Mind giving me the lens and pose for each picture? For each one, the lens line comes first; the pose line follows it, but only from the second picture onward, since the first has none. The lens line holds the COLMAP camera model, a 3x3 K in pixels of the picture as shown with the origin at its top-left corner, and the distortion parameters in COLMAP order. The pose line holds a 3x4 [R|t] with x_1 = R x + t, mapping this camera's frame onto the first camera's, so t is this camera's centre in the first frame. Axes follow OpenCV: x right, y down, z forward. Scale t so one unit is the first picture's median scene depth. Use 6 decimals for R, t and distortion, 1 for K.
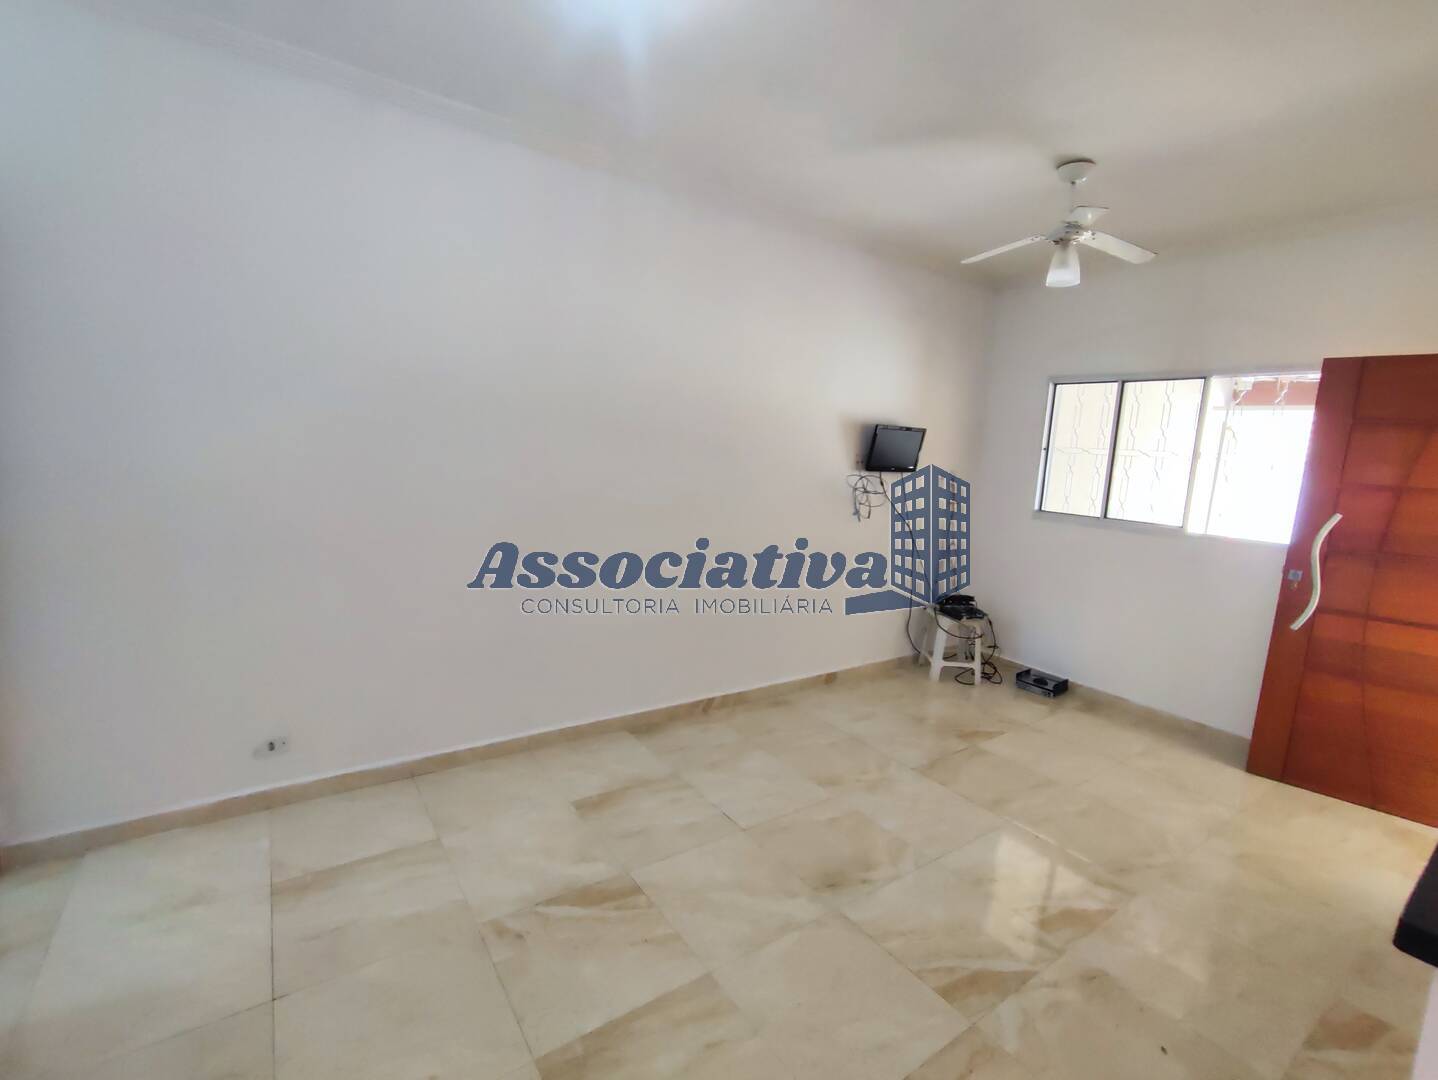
lens RADIAL K [[655.5, 0, 725.7], [0, 655.5, 539.7], [0, 0, 1]] dist [-0.020696, 0.012515]
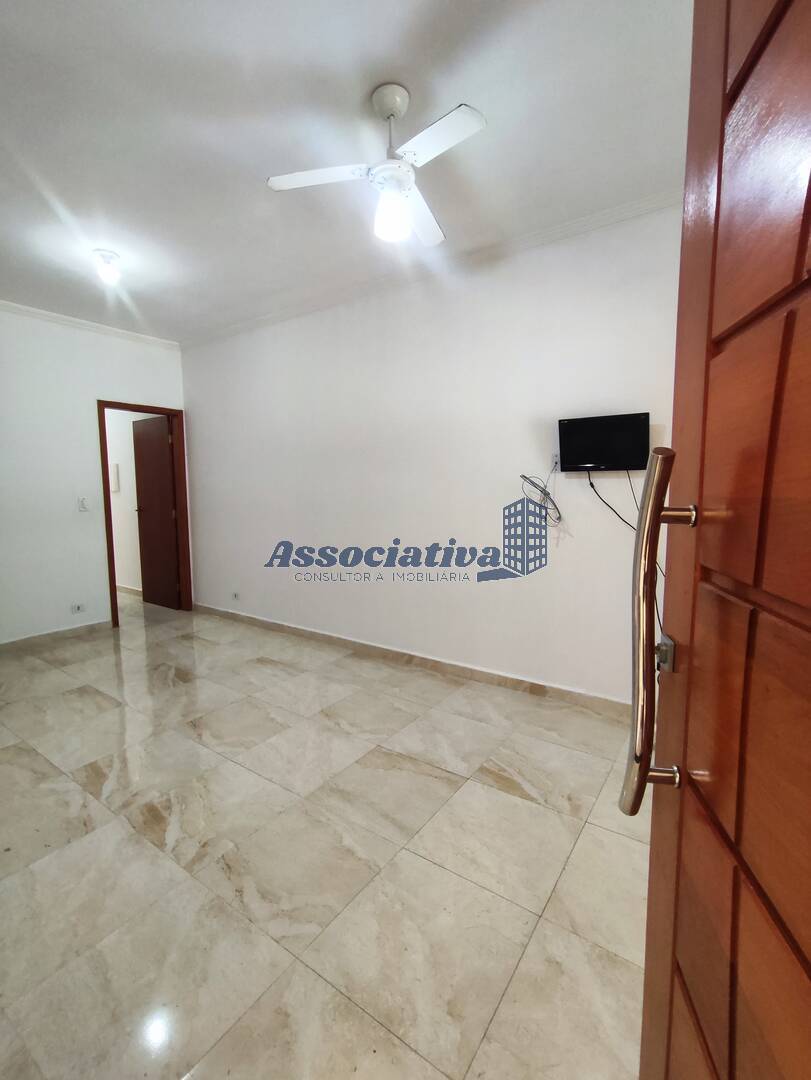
lens RADIAL K [[492.3, 0, 403.0], [0, 492.3, 535.5], [0, 0, 1]] dist [-0.020696, 0.012515]
pose [[0.329483, 0.031800, -0.943626, 1.028374], [-0.109726, 0.993950, -0.004817, 0.015008], [0.937764, 0.105127, 0.330979, 0.738371]]
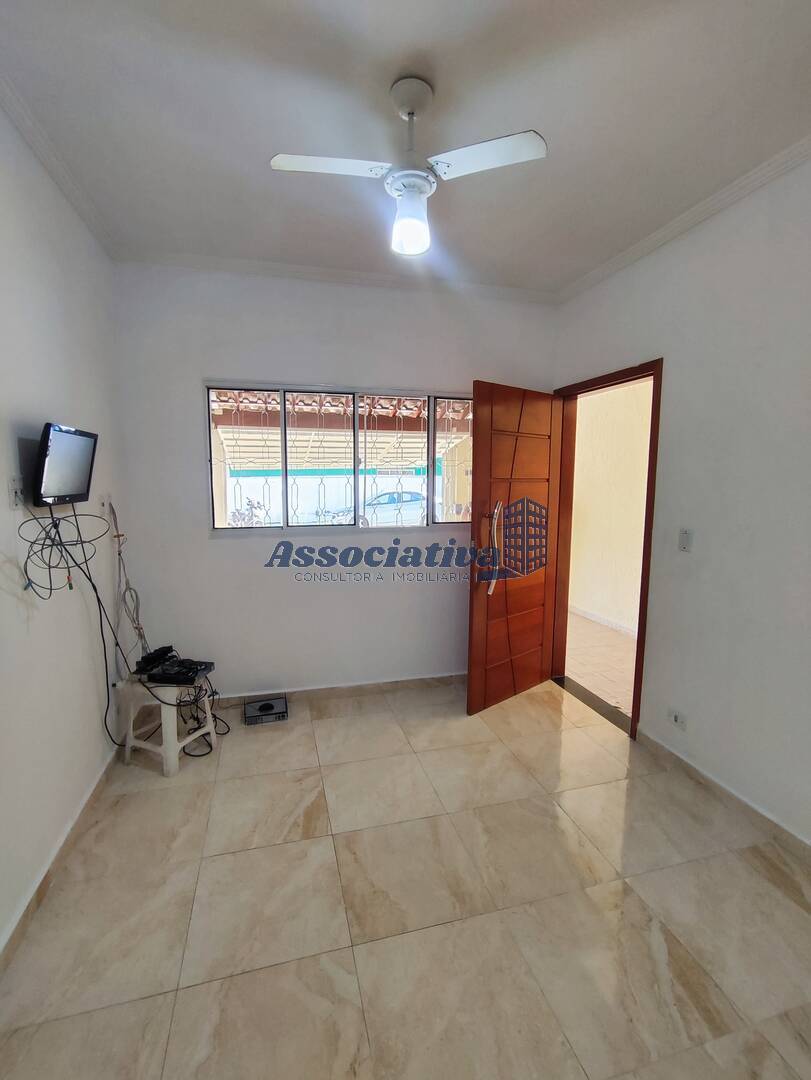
lens RADIAL K [[492.3, 0, 406.5], [0, 492.3, 536.4], [0, 0, 1]] dist [-0.020696, 0.012515]
pose [[0.341886, -0.166150, 0.924937, -0.082049], [0.152859, 0.980970, 0.119714, -0.105904], [-0.927226, 0.100456, 0.360778, 0.727081]]
